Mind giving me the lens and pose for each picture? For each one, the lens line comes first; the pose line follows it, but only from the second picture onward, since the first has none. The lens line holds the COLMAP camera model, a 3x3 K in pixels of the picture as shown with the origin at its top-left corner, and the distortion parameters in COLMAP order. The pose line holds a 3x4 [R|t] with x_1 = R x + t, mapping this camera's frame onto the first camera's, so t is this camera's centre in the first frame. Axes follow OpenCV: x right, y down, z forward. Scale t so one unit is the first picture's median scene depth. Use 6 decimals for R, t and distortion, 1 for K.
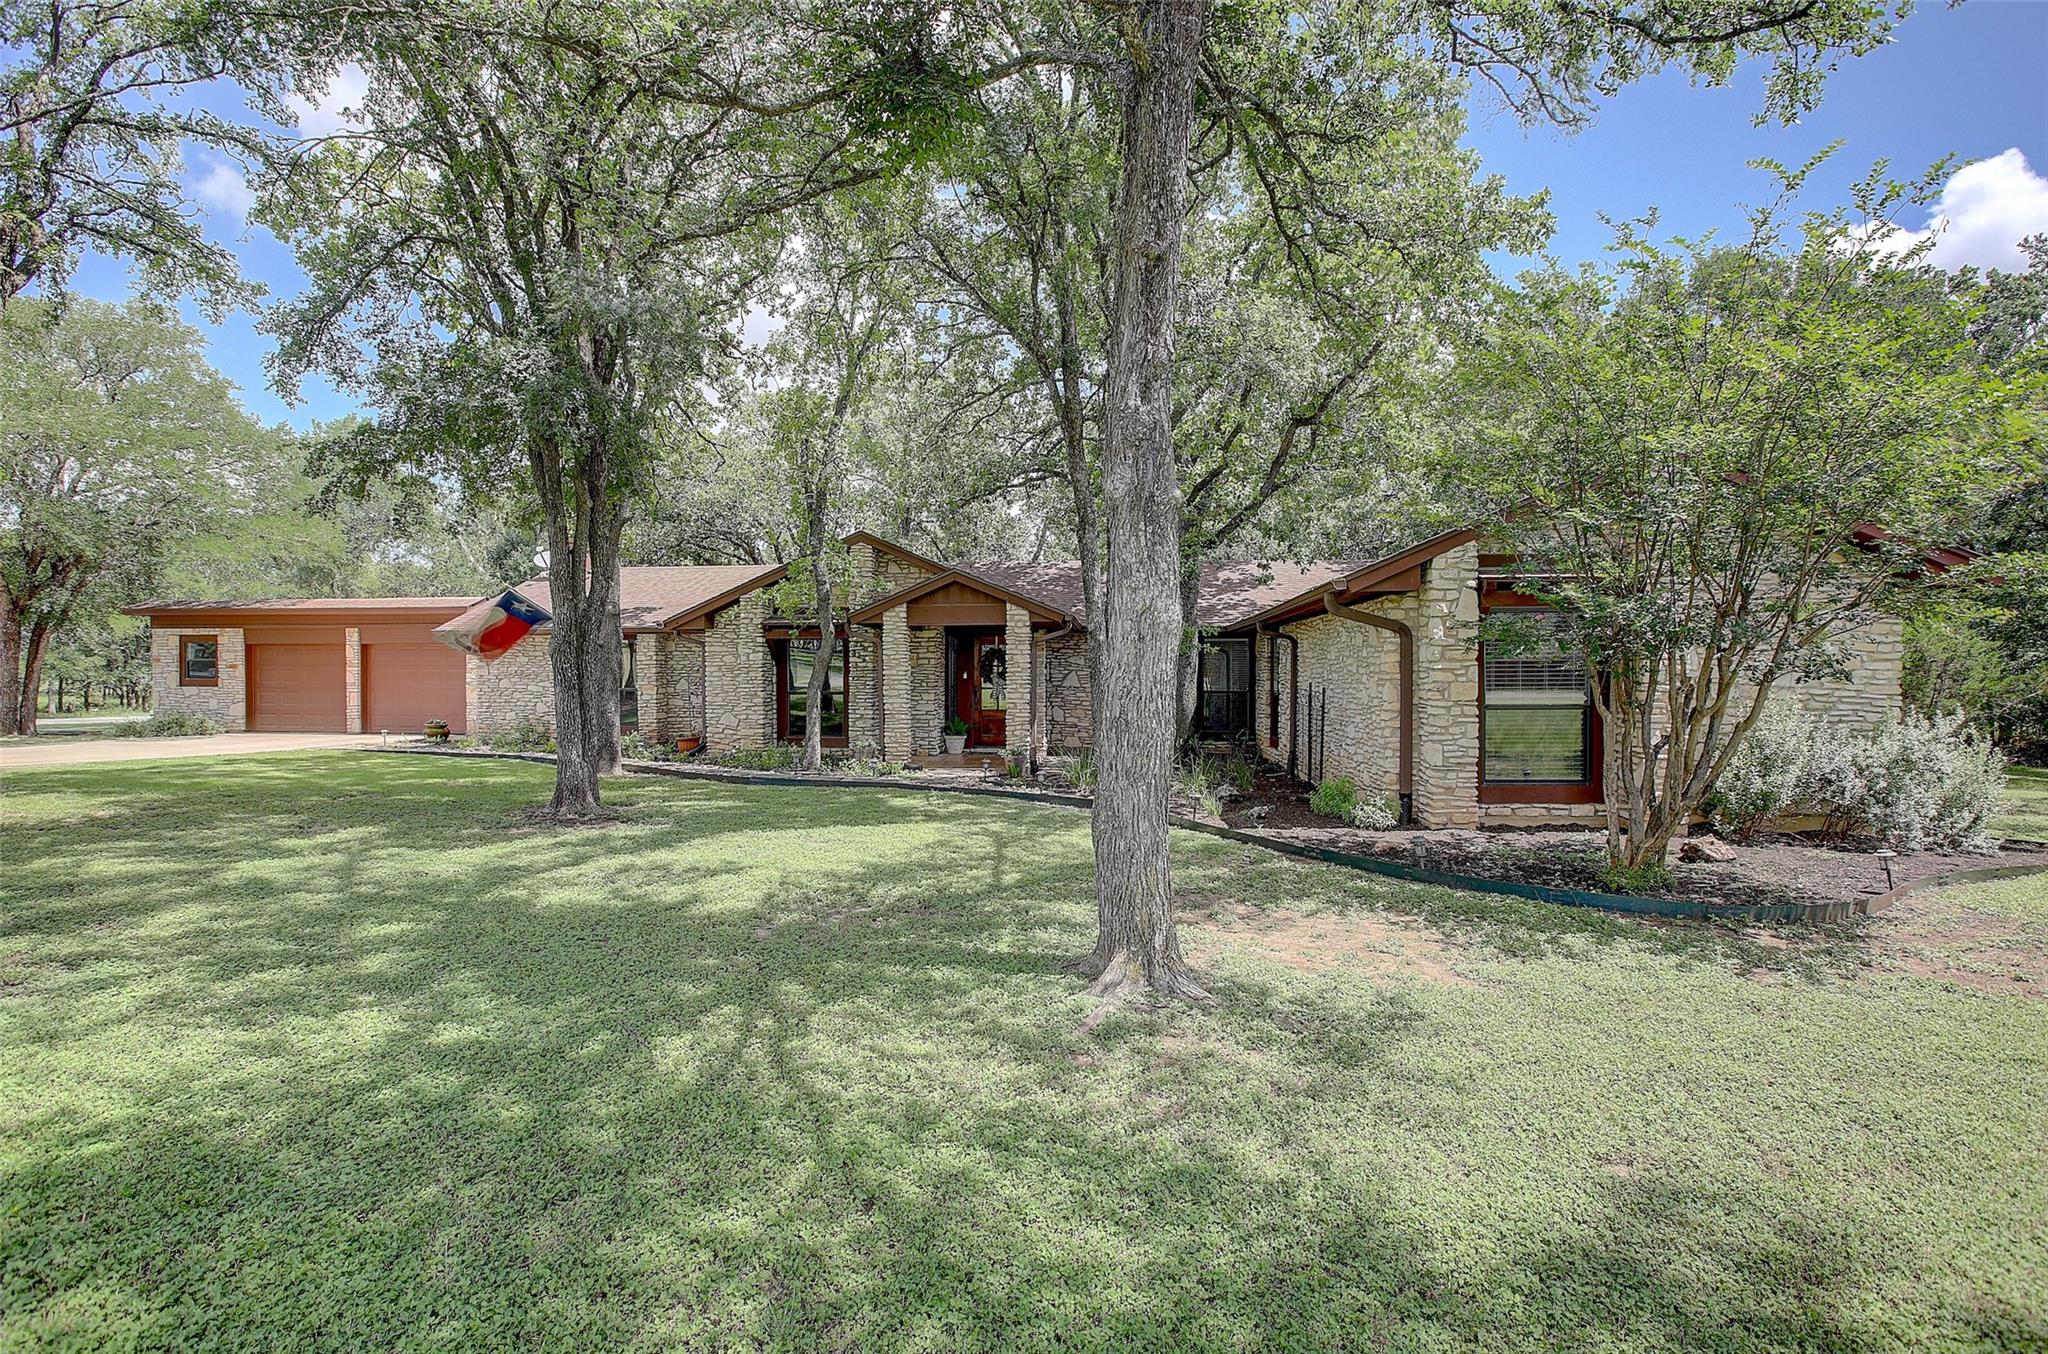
lens RADIAL K [[938.8, 0, 1024.0], [0, 938.8, 677.0], [0, 0, 1]] dist [-0.000244, -0.000006]
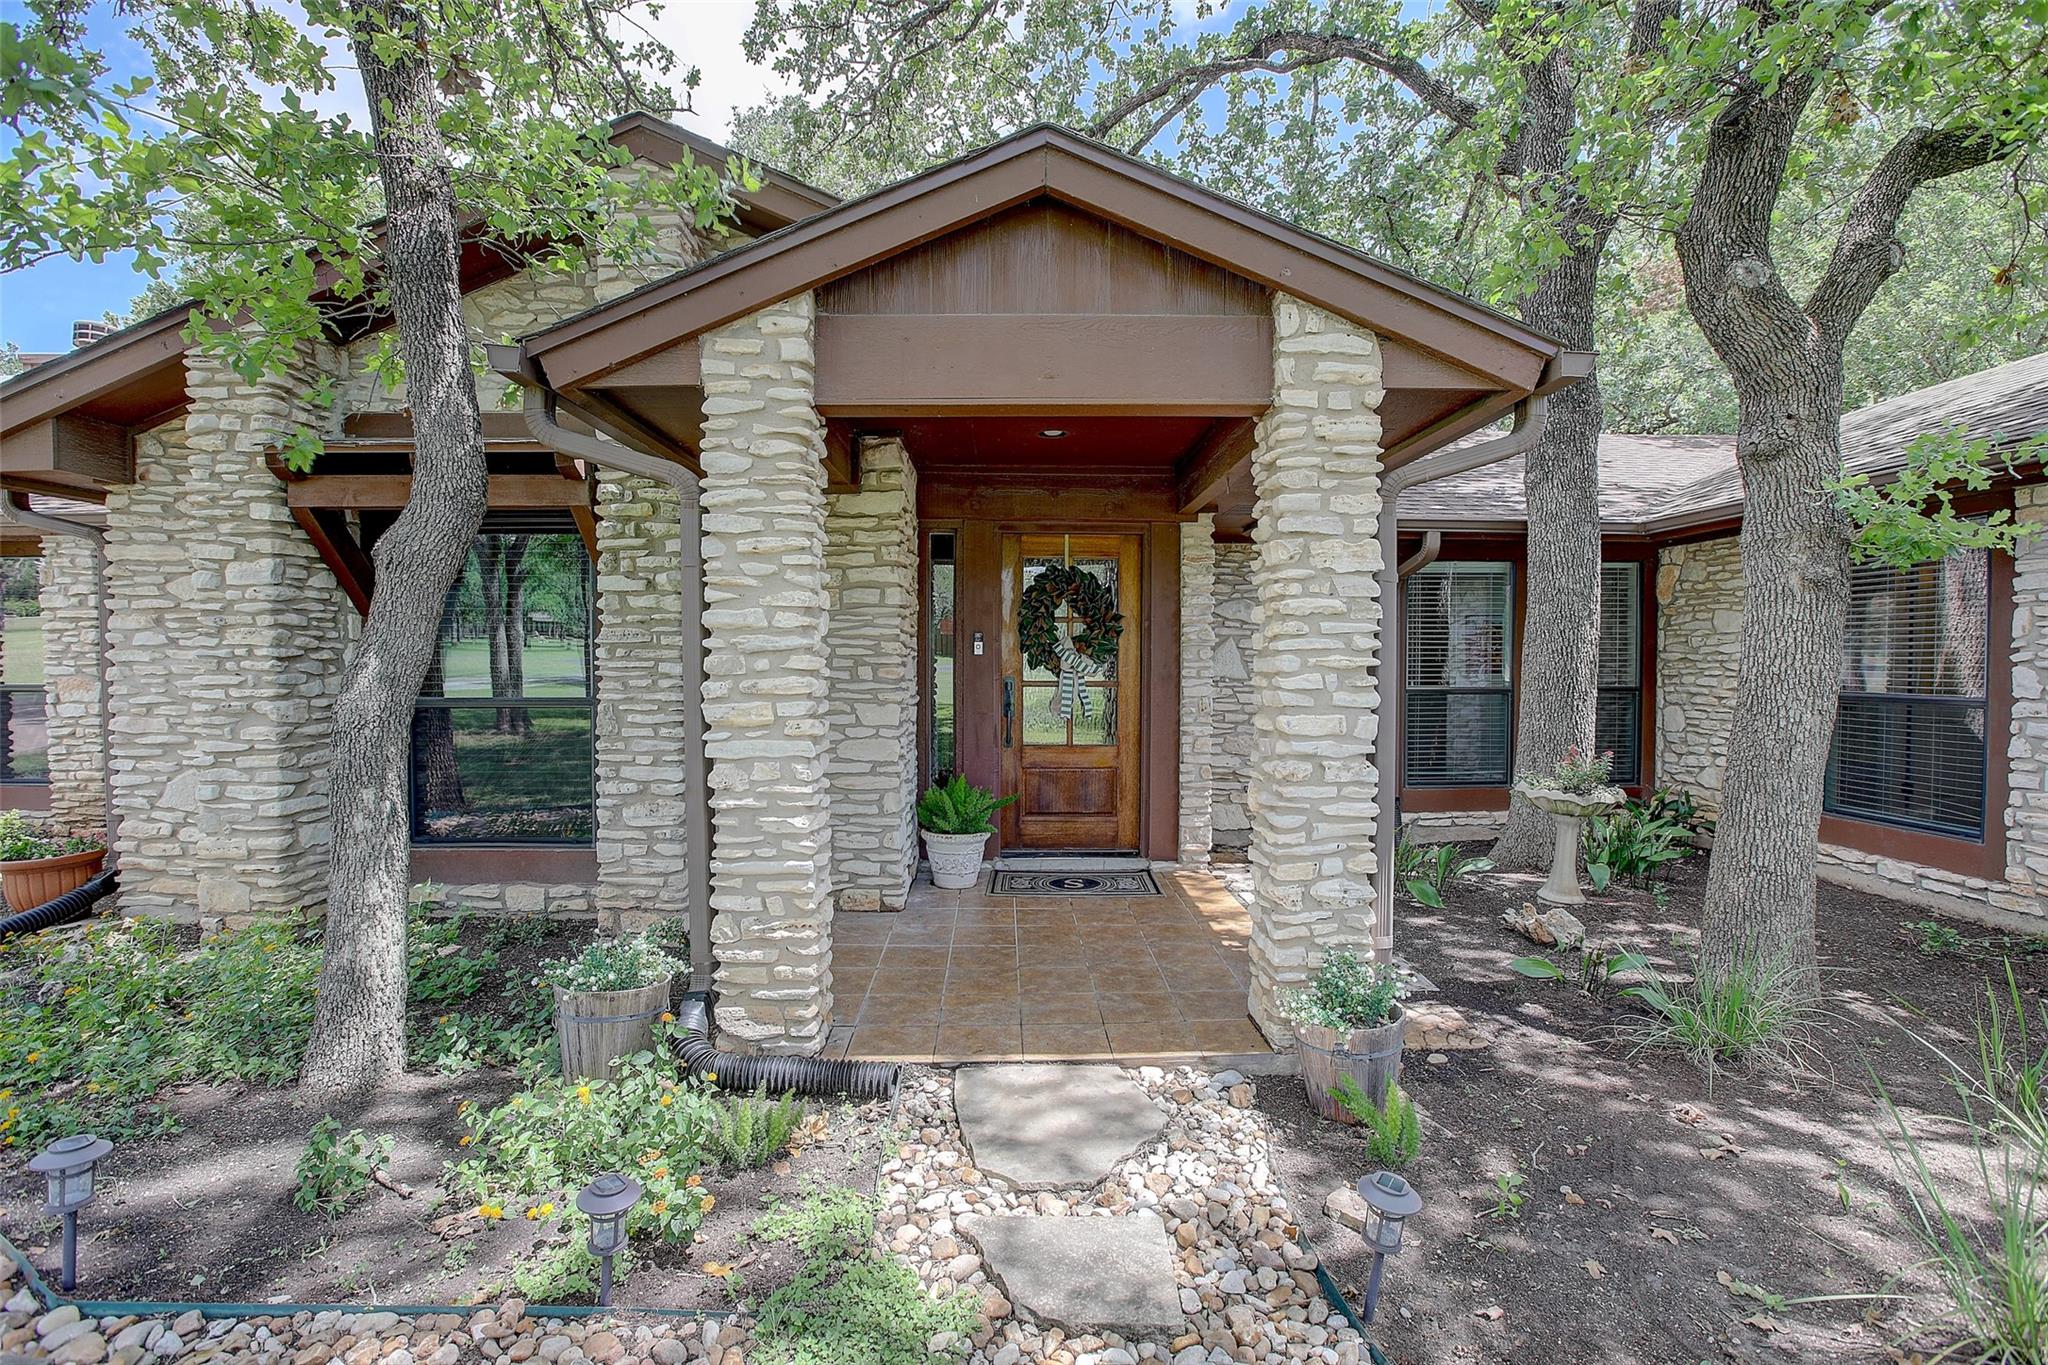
lens RADIAL K [[937.9, 0, 1024.0], [0, 937.9, 682.5], [0, 0, 1]] dist [-0.052889, 0.022410]
pose [[0.993064, -0.002322, 0.117555, -0.090029], [0.000295, 0.999851, 0.017257, 0.005560], [-0.117577, -0.017103, 0.992916, 0.688873]]
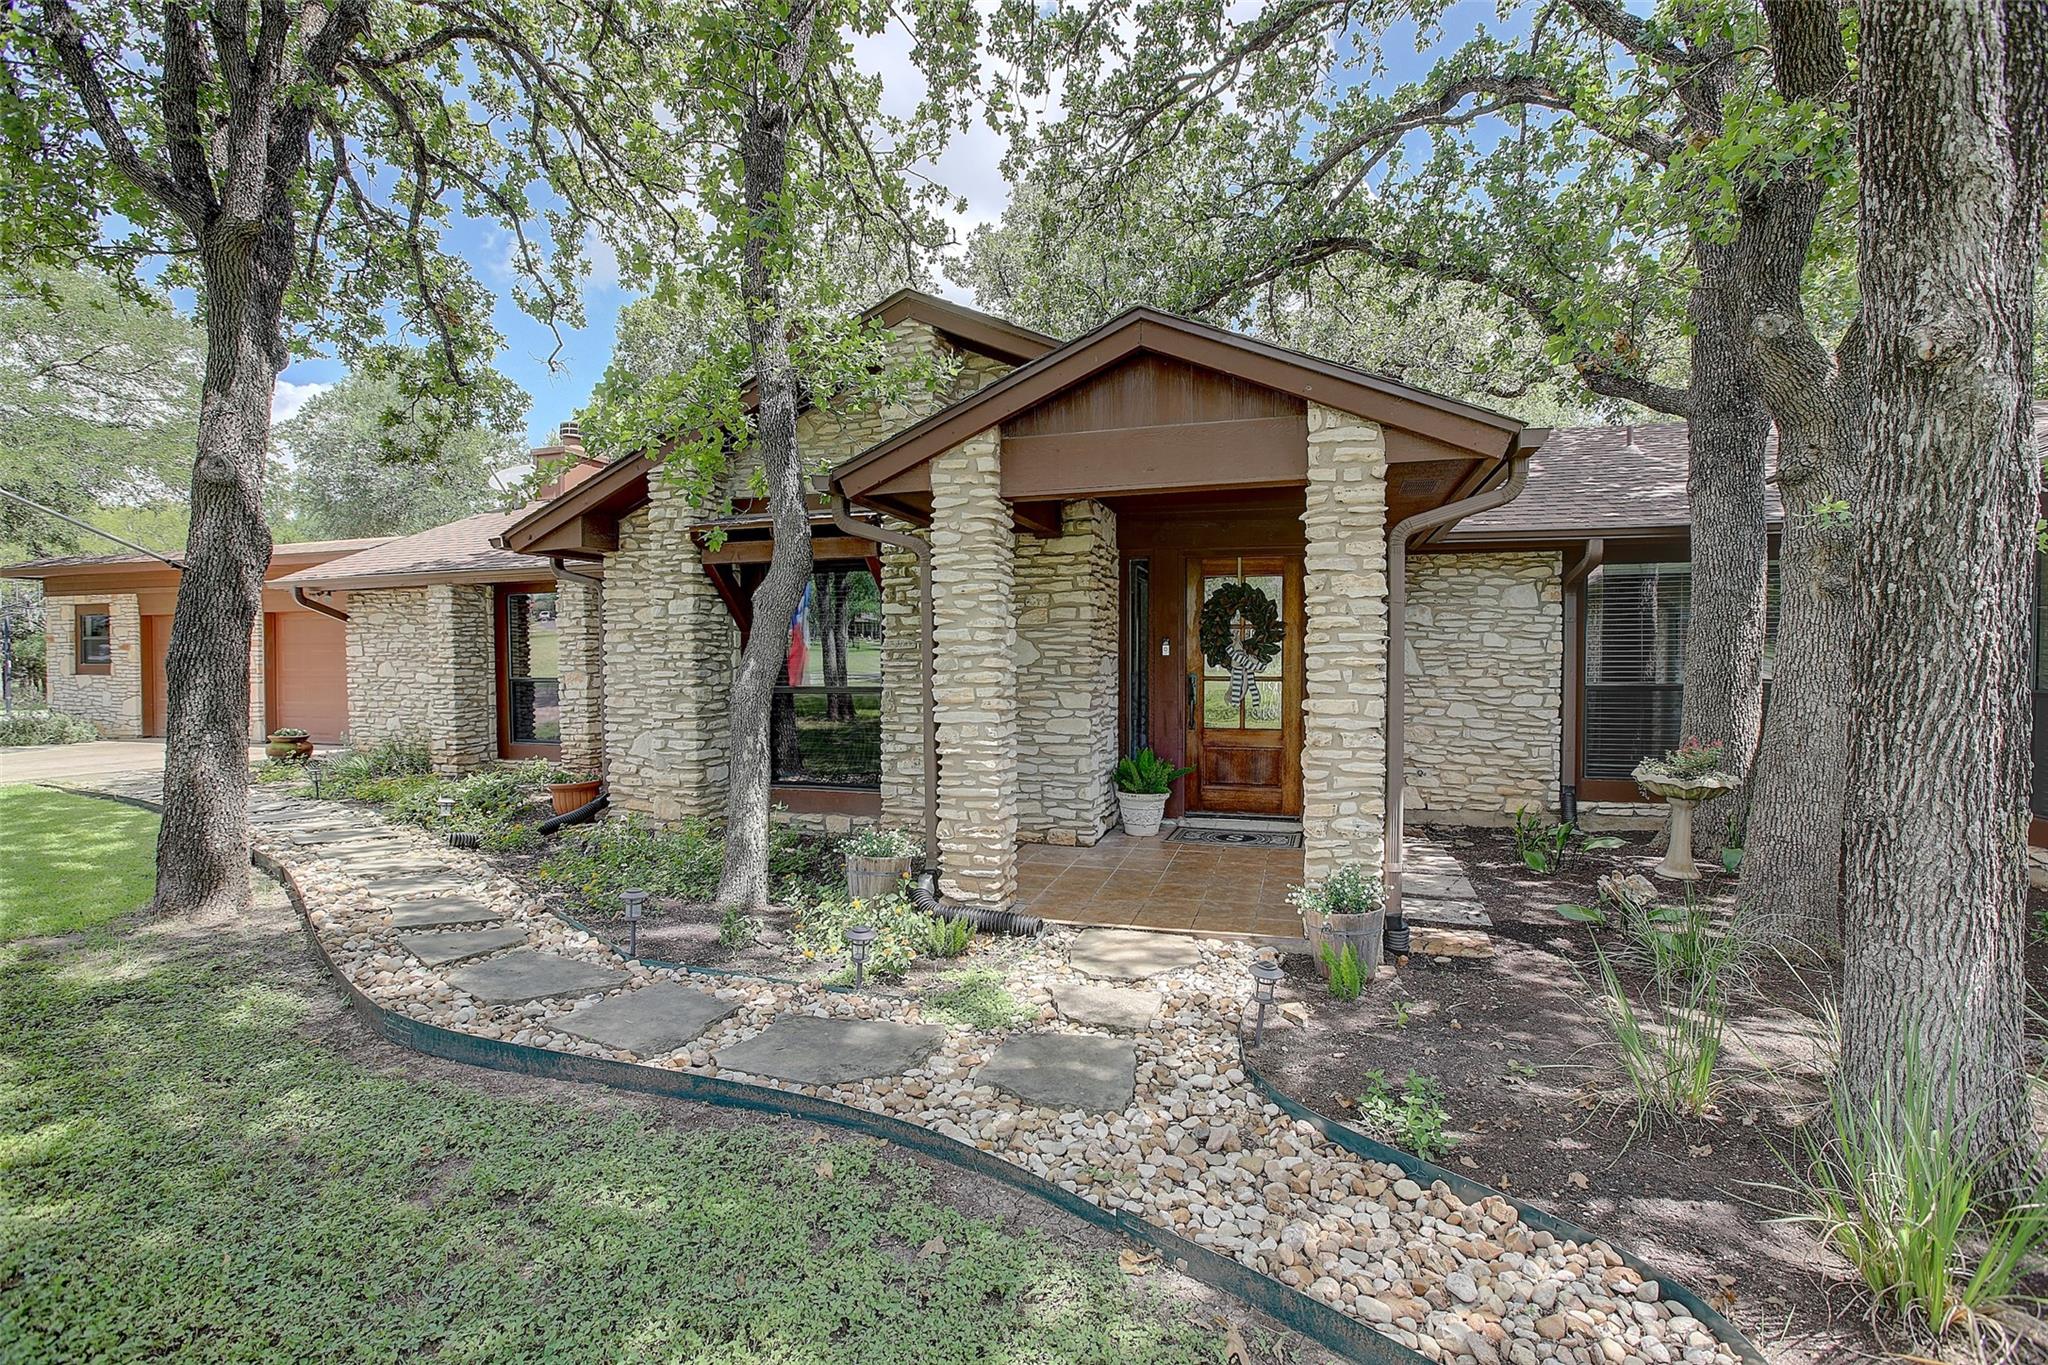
lens RADIAL K [[937.9, 0, 1024.0], [0, 937.9, 682.5], [0, 0, 1]] dist [-0.052889, 0.022410]
pose [[0.979990, 0.001750, -0.199040, -0.042620], [0.002159, 0.999809, 0.019419, 0.005262], [0.199036, -0.019460, 0.979799, 0.591016]]
